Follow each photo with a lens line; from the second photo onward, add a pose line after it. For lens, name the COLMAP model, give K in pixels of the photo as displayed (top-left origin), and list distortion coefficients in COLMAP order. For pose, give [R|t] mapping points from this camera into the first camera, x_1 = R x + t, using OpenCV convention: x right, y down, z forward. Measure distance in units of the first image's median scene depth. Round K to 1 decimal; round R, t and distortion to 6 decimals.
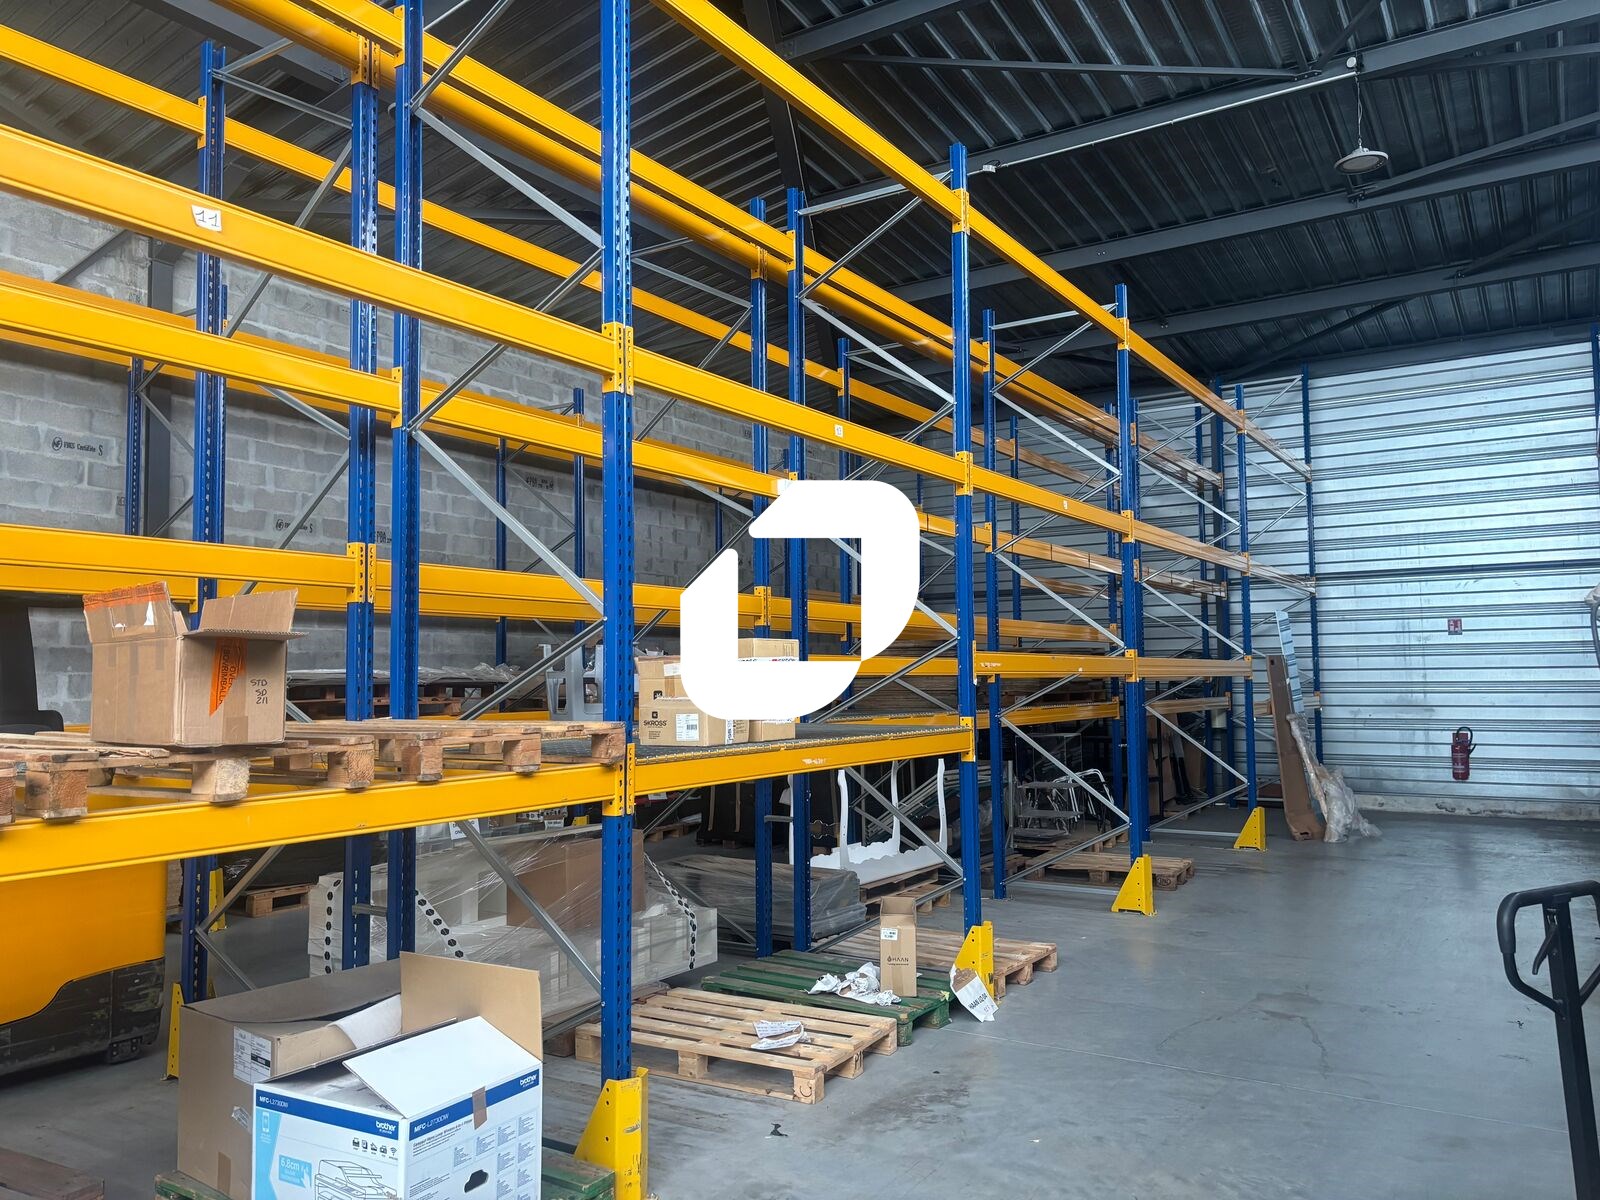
lens RADIAL K [[1210.8, 0, 800.0], [0, 1210.8, 600.0], [0, 0, 1]] dist [0.065977, -0.076336]
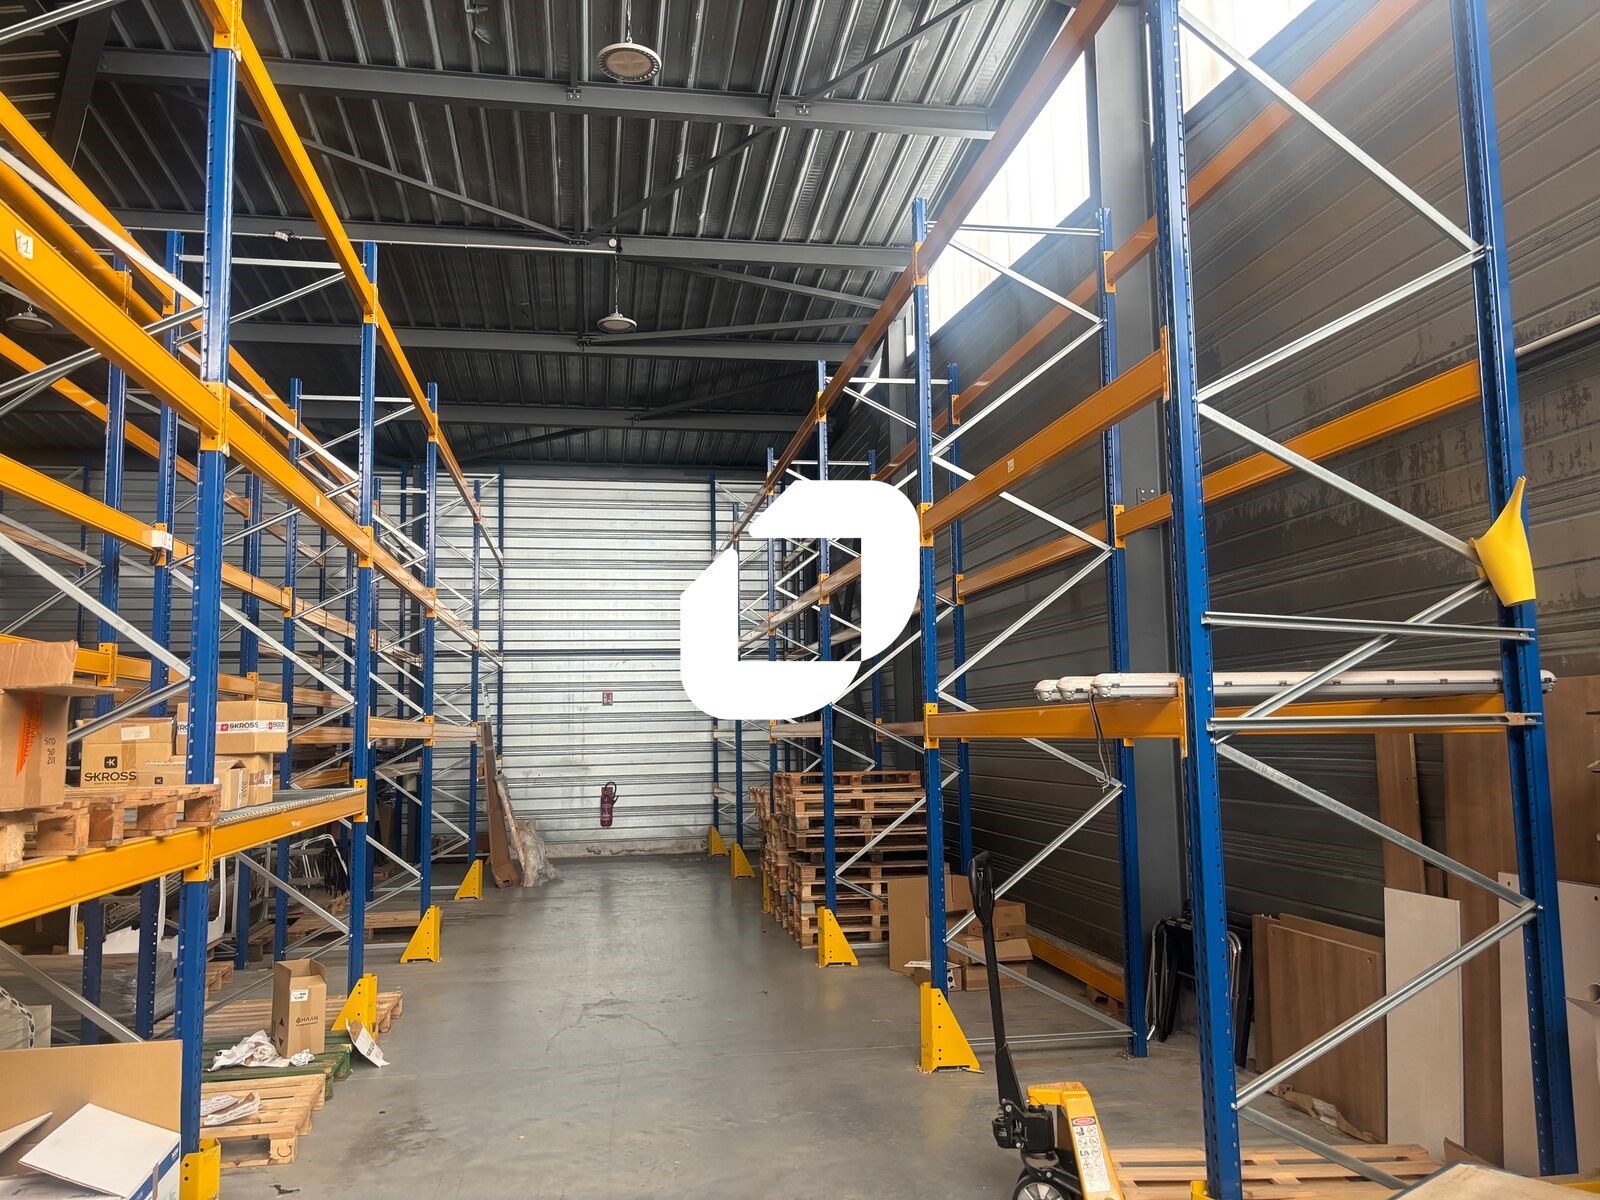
lens RADIAL K [[1210.8, 0, 800.0], [0, 1210.8, 600.0], [0, 0, 1]] dist [0.065977, -0.076336]
pose [[0.739447, 0.072501, 0.669299, -0.138613], [-0.034883, 0.996975, -0.069457, 0.000930], [-0.672310, 0.028013, 0.739740, -0.019472]]
